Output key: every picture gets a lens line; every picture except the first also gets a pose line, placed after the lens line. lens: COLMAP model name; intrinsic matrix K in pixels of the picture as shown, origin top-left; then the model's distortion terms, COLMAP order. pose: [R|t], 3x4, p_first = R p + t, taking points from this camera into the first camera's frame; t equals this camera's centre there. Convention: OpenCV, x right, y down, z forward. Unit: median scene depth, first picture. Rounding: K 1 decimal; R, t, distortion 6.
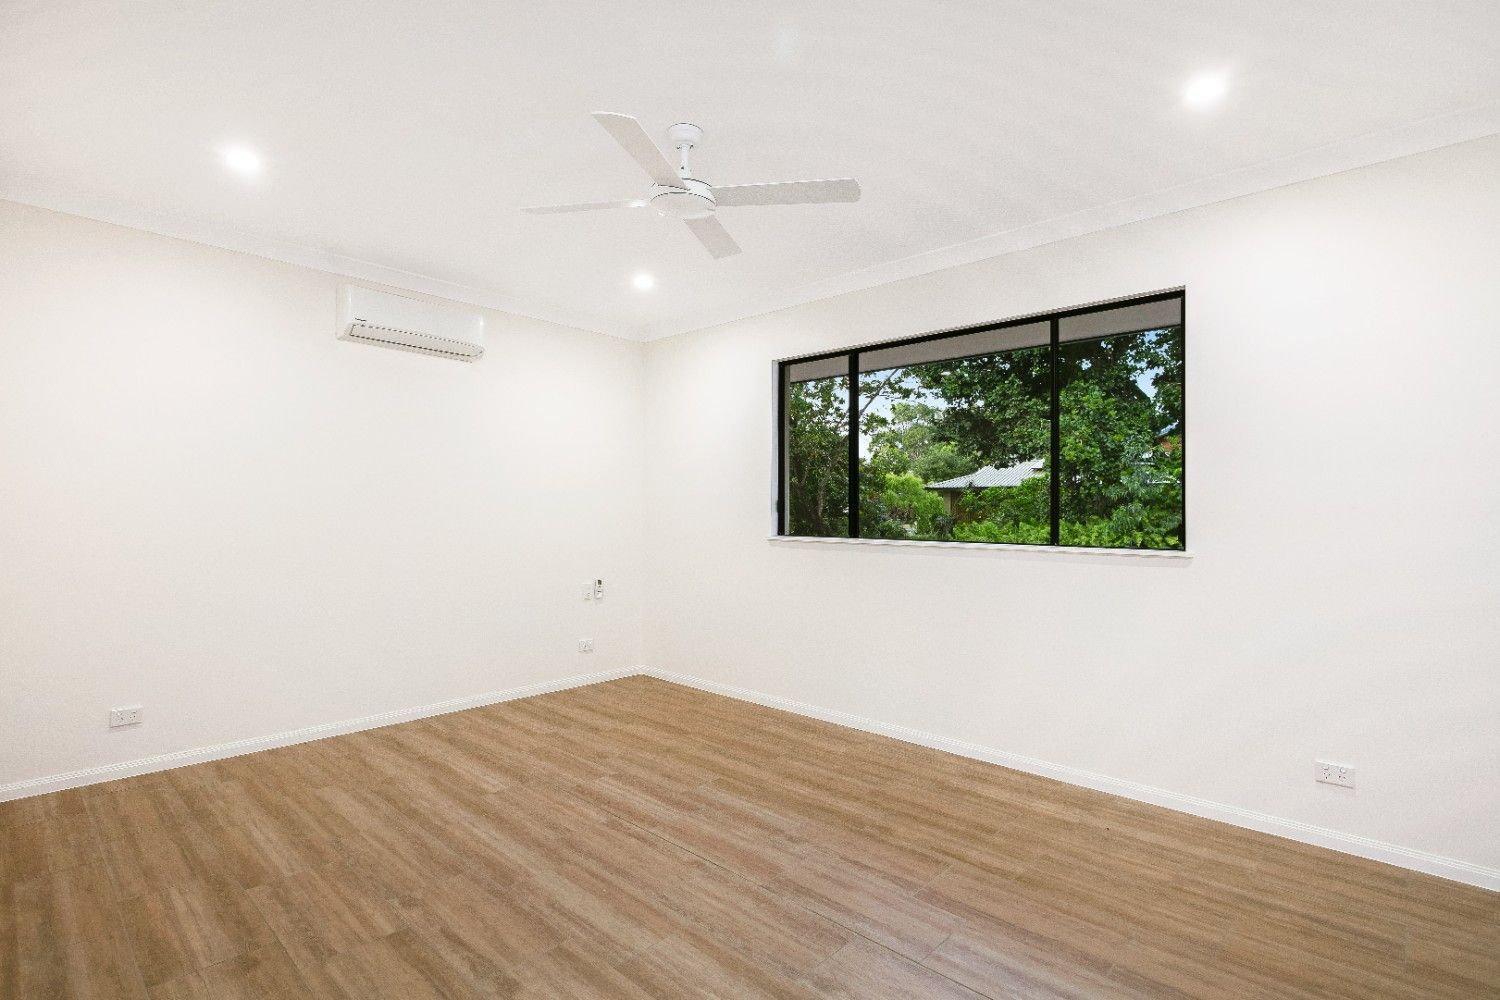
lens RADIAL K [[701.3, 0, 750.0], [0, 701.3, 500.0], [0, 0, 1]] dist [-0.003596, -0.000246]
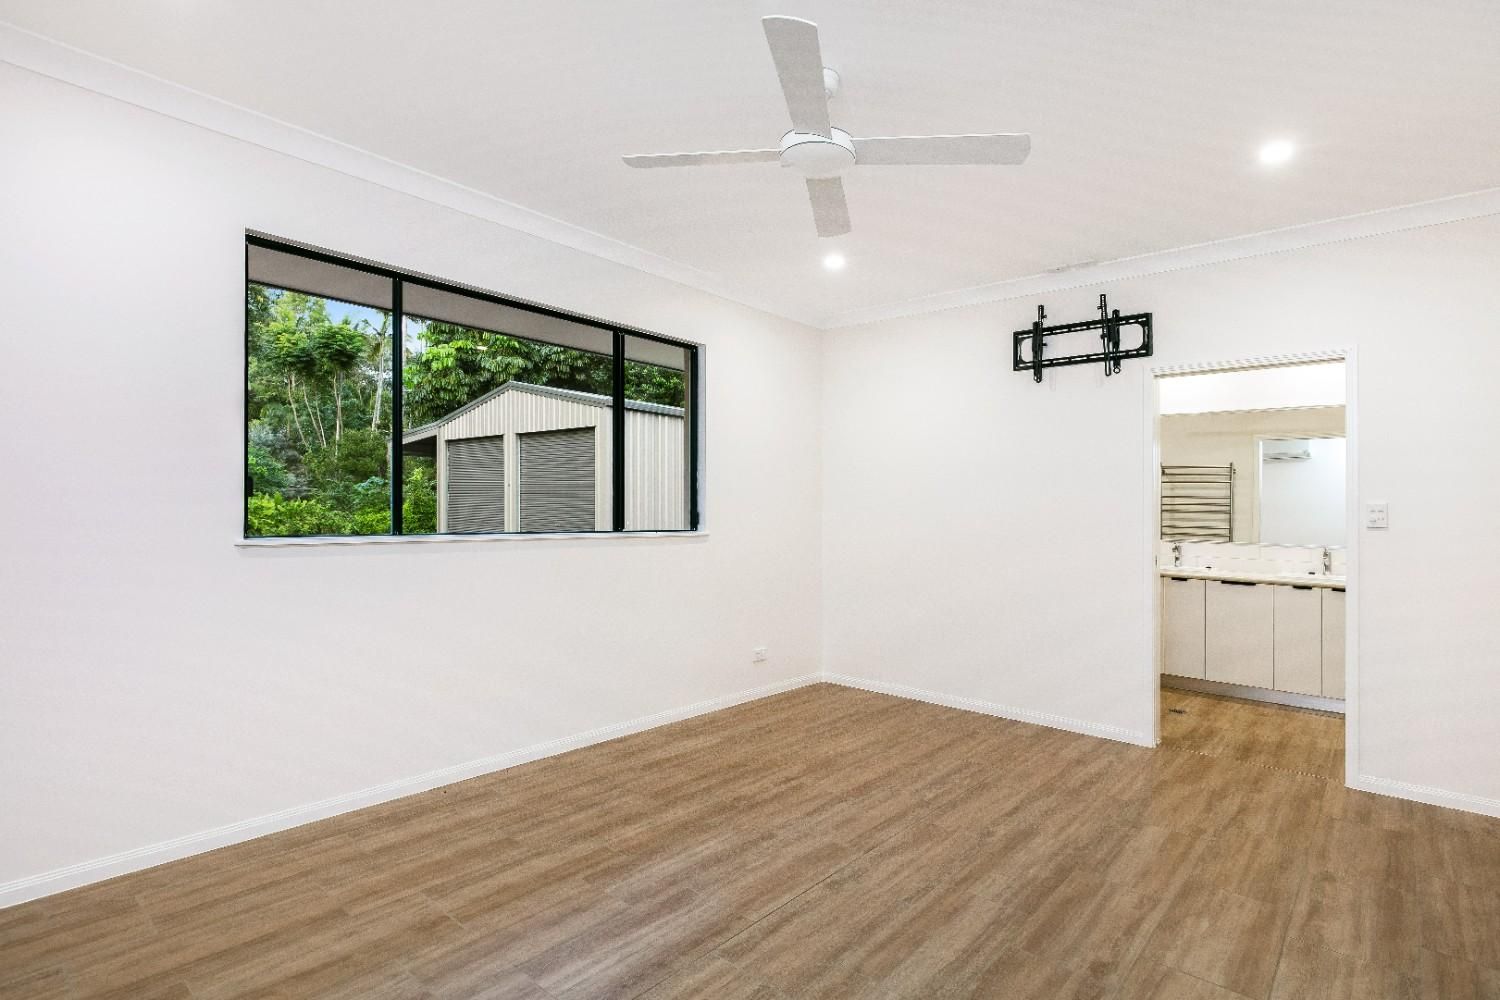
lens RADIAL K [[701.3, 0, 750.0], [0, 701.3, 500.0], [0, 0, 1]] dist [-0.003596, -0.000246]
pose [[0.009618, 0.002610, 0.999950, -0.776357], [-0.033703, 0.999429, -0.002284, 0.006005], [-0.999386, -0.033680, 0.009700, 0.852744]]
